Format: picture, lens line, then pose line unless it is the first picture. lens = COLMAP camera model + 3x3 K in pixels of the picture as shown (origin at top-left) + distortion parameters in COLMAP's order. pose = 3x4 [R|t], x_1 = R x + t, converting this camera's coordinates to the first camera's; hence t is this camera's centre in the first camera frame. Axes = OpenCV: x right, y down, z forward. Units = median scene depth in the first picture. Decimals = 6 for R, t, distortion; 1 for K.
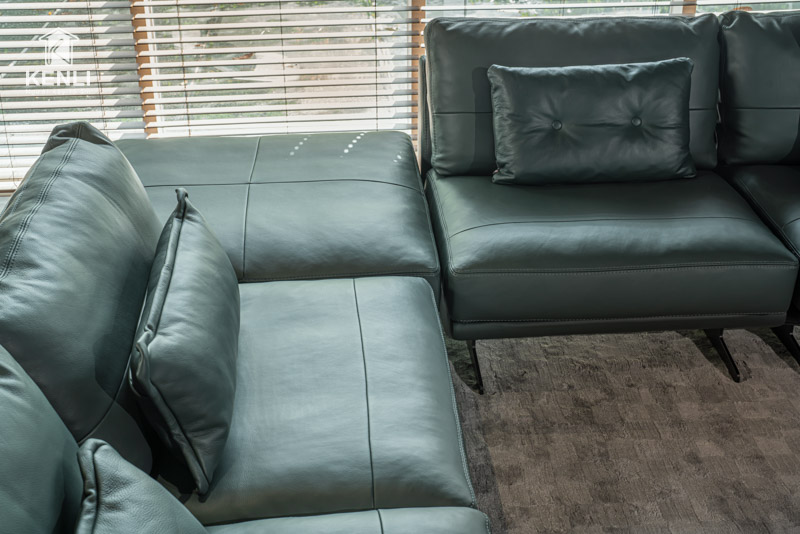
lens RADIAL K [[1165.8, 0, 400.0], [0, 1165.8, 267.0], [0, 0, 1]] dist [-0.003603, -0.042148]
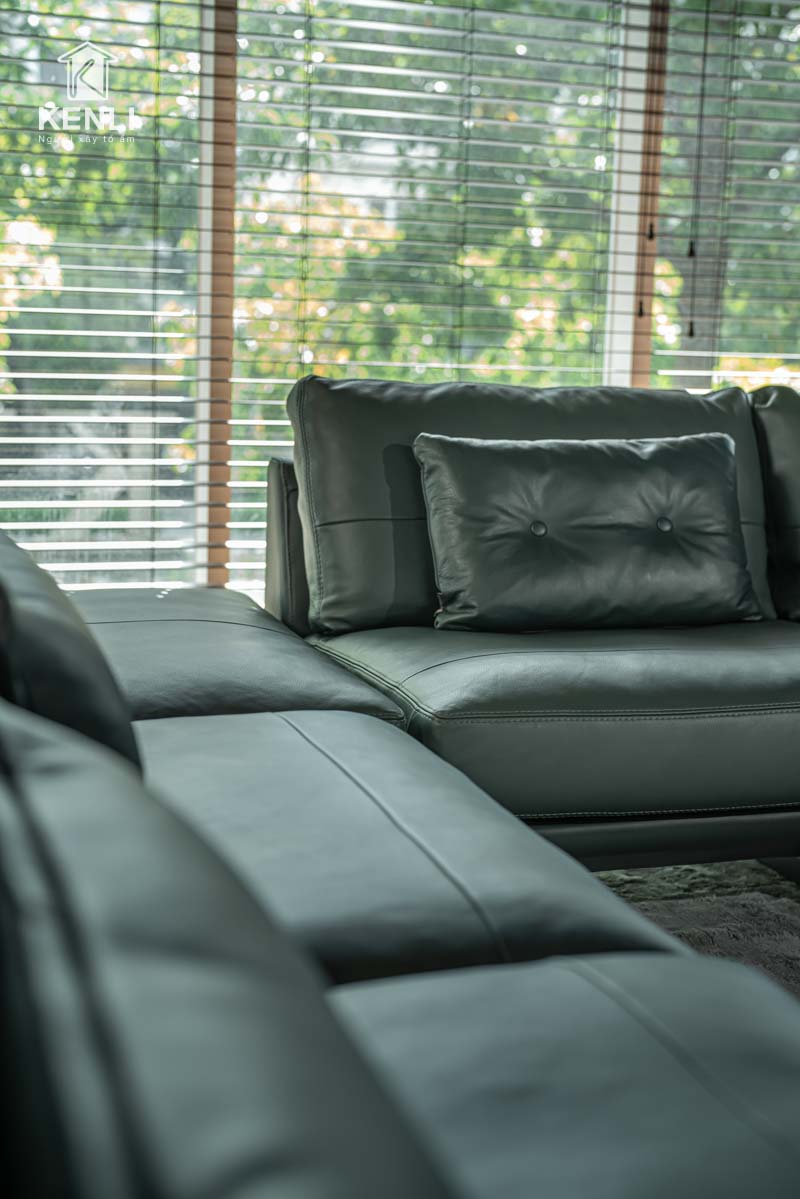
lens RADIAL K [[1747.2, 0, 400.0], [0, 1747.2, 599.5], [0, 0, 1]] dist [-0.003603, -0.042148]
pose [[0.964156, 0.008210, 0.265209, -0.162771], [0.082964, 0.940078, -0.330711, 0.193911], [-0.252033, 0.340860, 0.905701, 0.238209]]
